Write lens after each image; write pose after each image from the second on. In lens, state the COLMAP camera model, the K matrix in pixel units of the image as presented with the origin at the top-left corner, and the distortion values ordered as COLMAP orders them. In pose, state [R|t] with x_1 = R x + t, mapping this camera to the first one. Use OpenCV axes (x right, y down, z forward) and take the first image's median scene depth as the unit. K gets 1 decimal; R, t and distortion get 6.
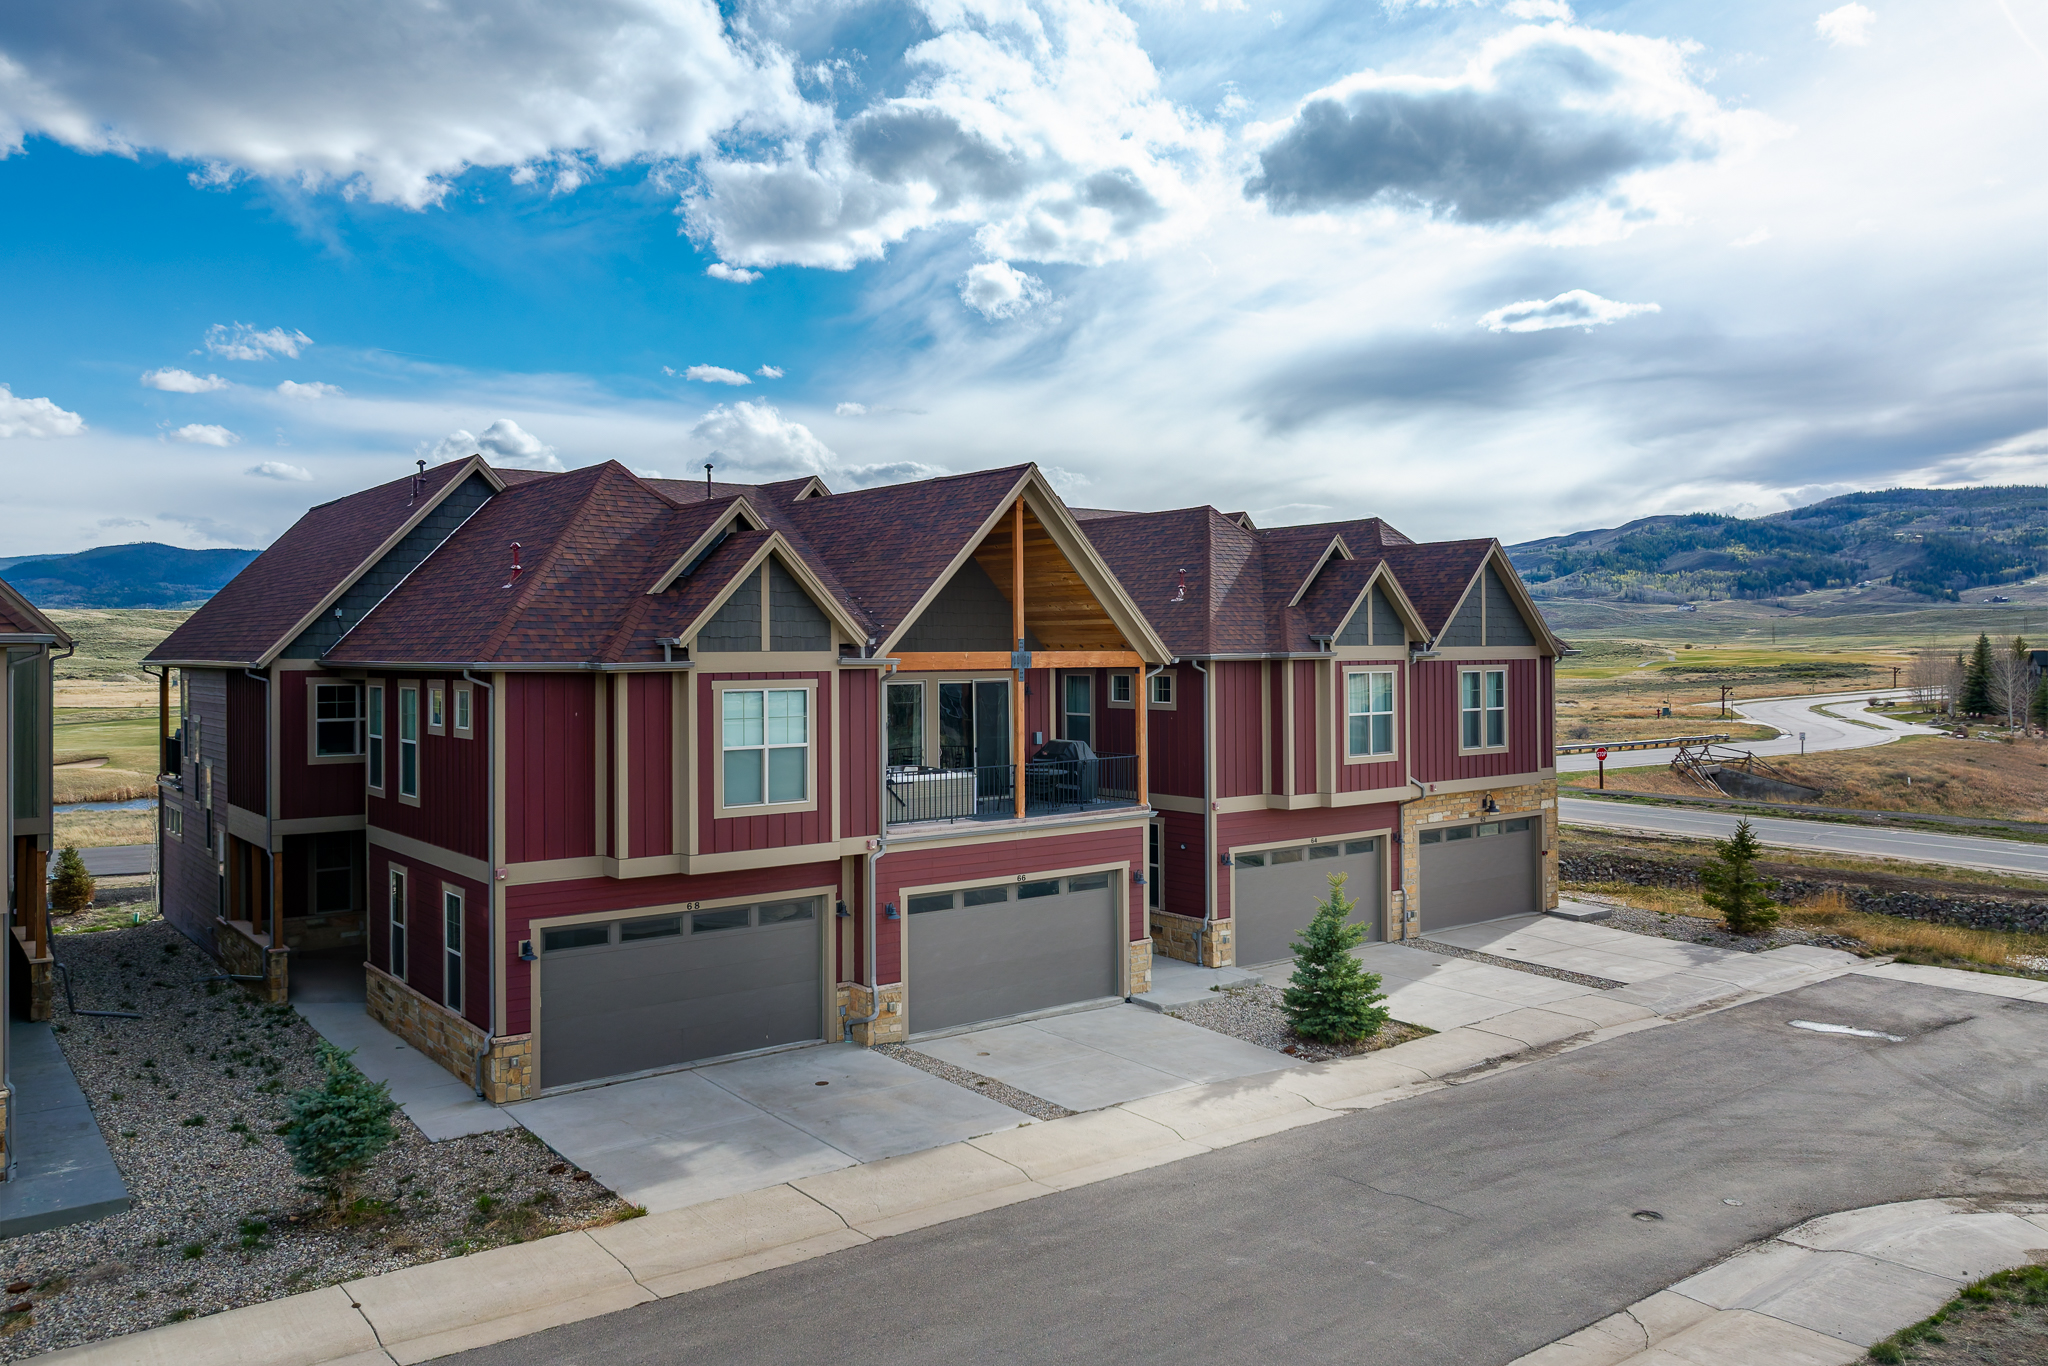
lens RADIAL K [[1533.4, 0, 1043.2], [0, 1533.4, 649.0], [0, 0, 1]] dist [-0.002750, 0.001138]
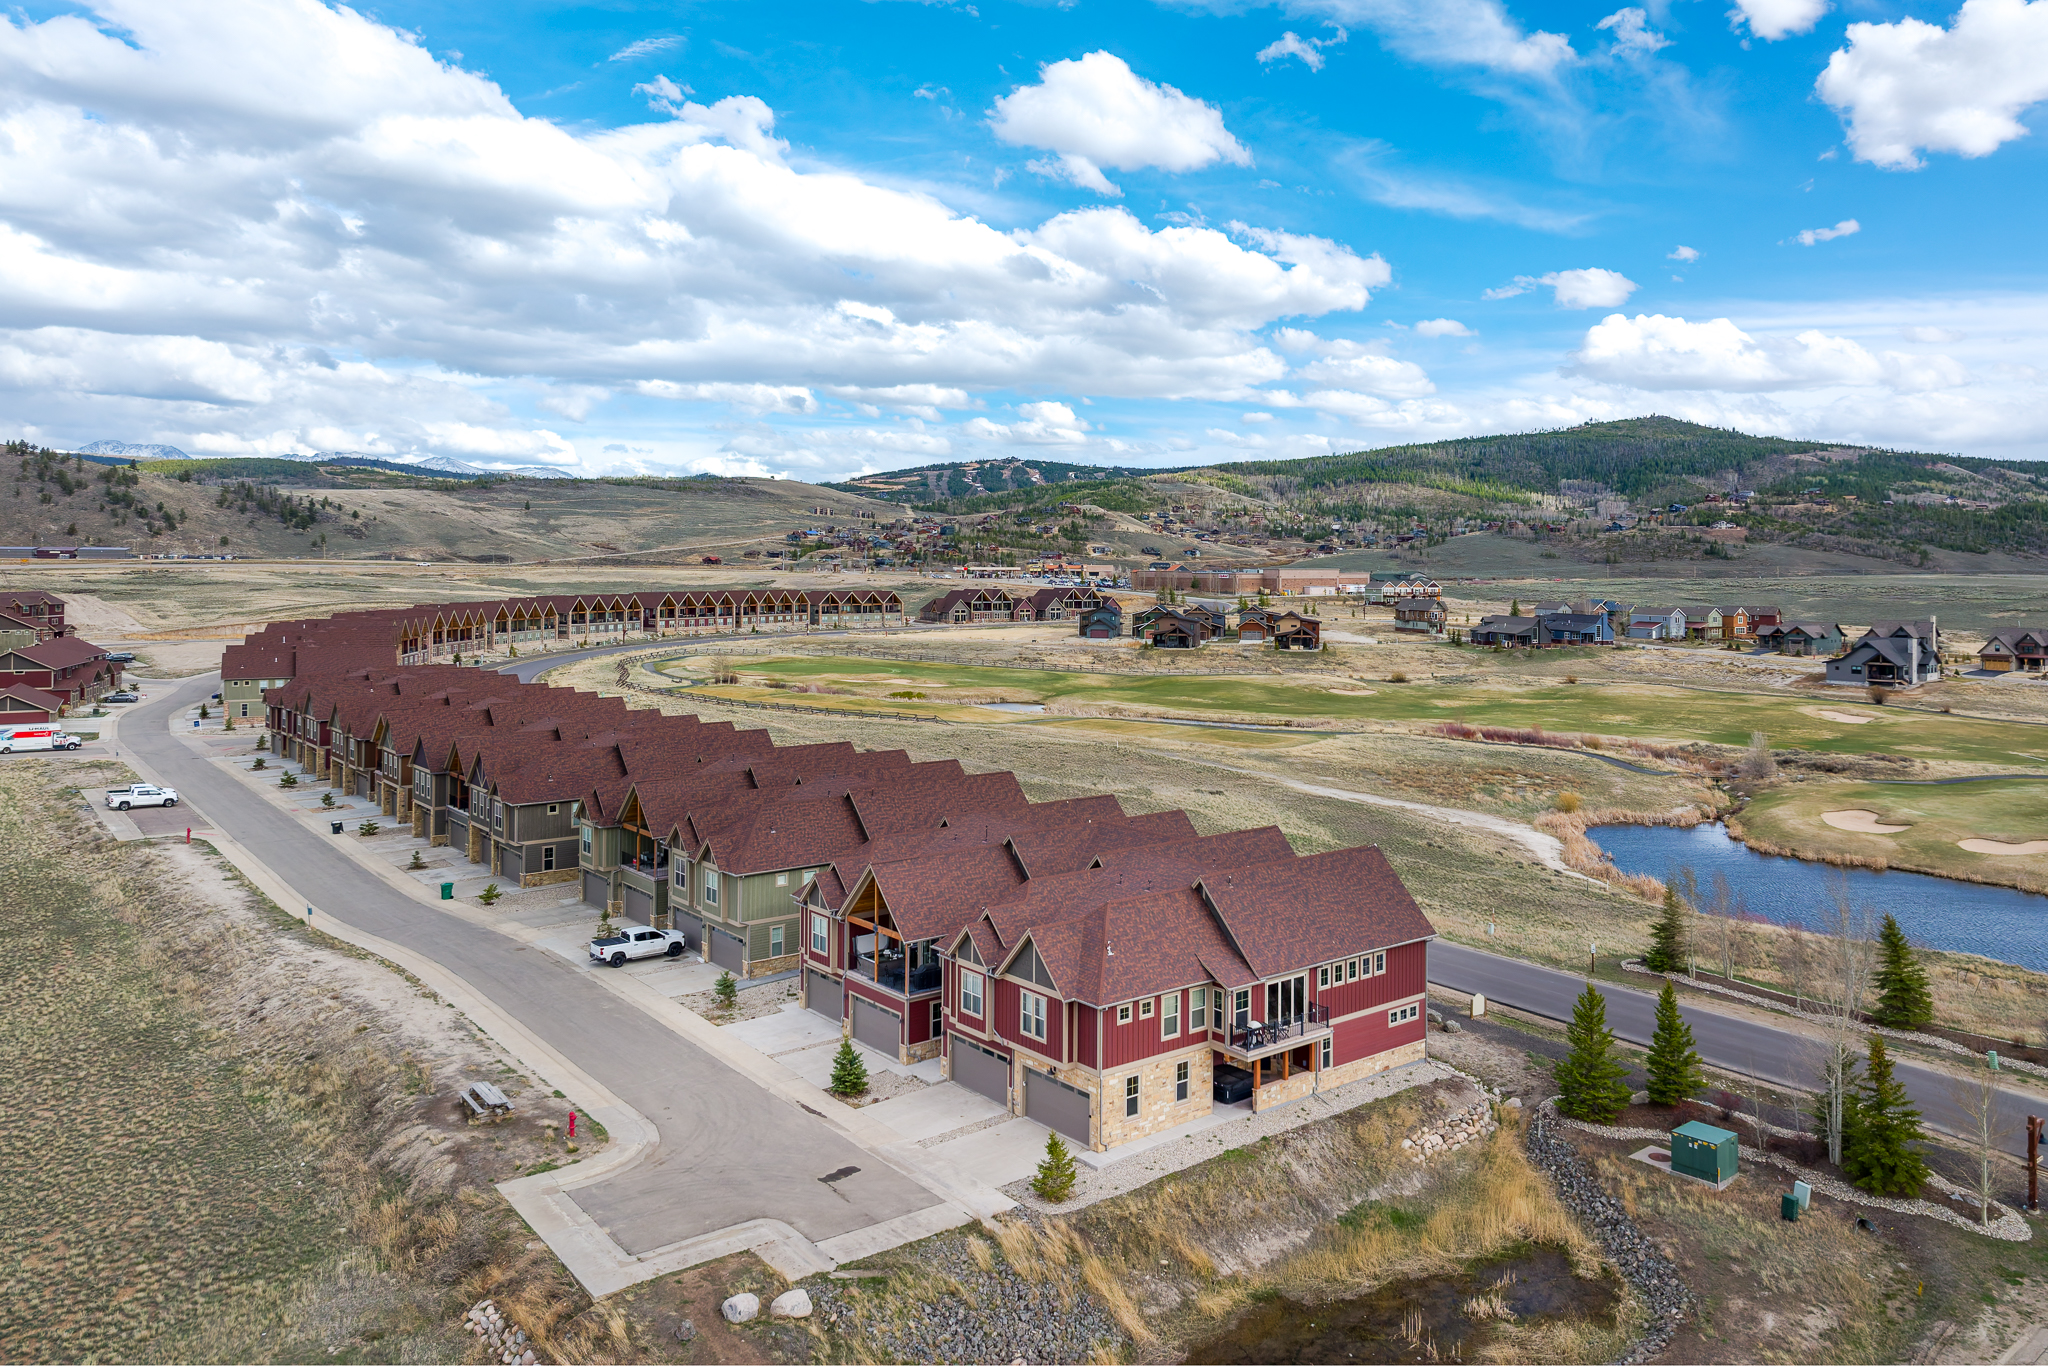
lens RADIAL K [[1533.4, 0, 1032.2], [0, 1533.4, 589.5], [0, 0, 1]] dist [-0.002750, 0.001138]
pose [[-0.025713, 0.031073, -0.999186, 2.979519], [0.005904, 0.999504, 0.030931, -0.753348], [0.999652, -0.005104, -0.025883, 1.431395]]
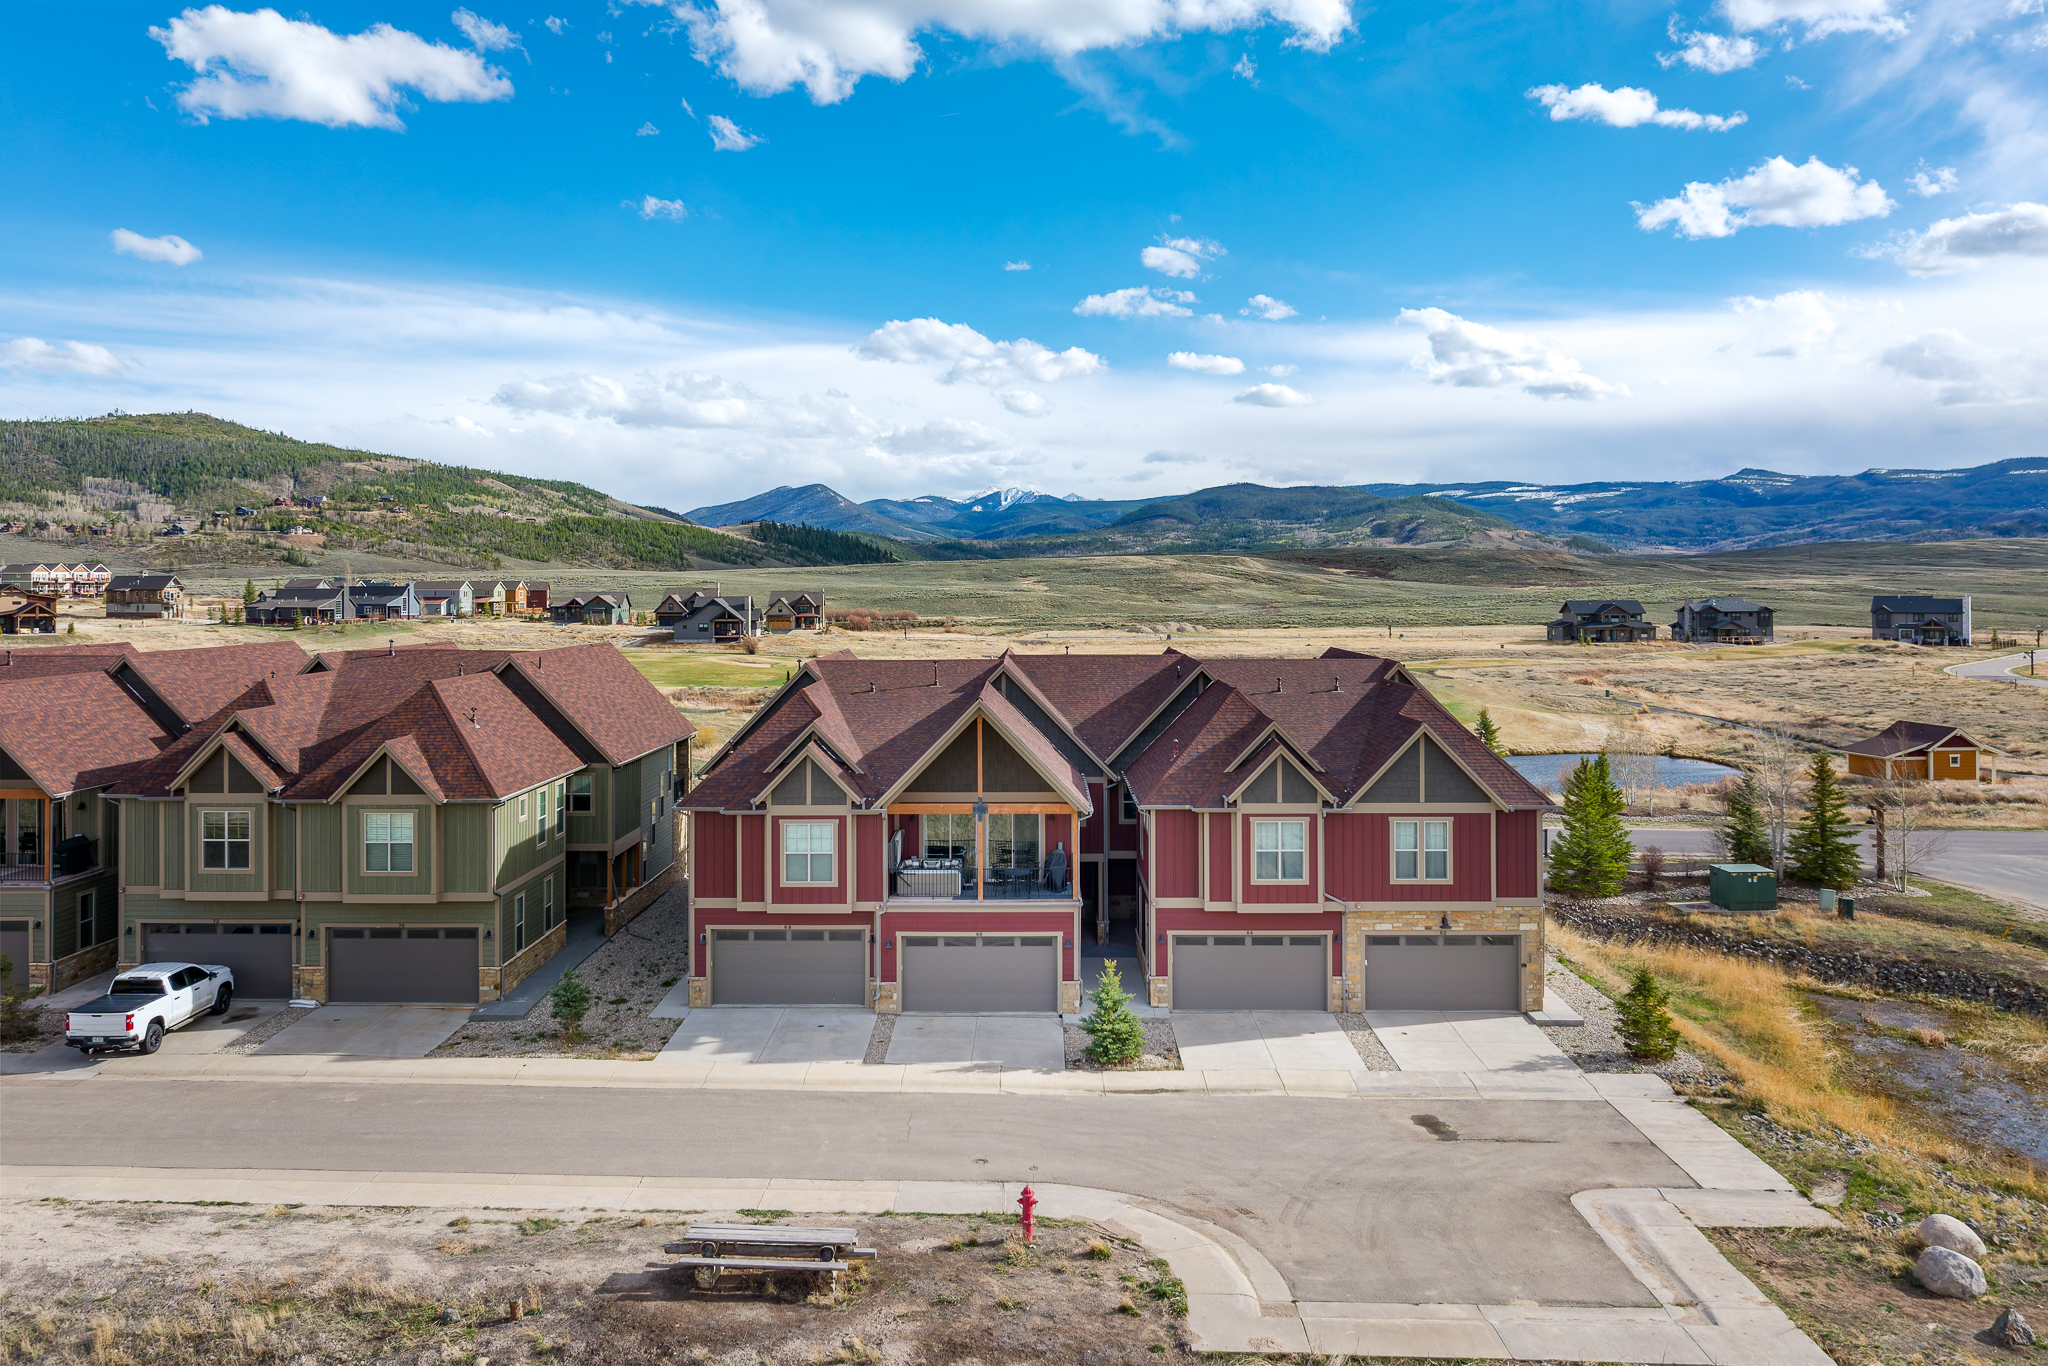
lens RADIAL K [[1608.0, 0, 1011.5], [0, 1608.0, 598.6], [0, 0, 1]] dist [0.000787, -0.002473]
pose [[0.772707, 0.012644, -0.634637, 1.211920], [-0.001629, 0.999838, 0.017937, -0.274510], [0.634761, -0.012826, 0.772602, -0.397194]]
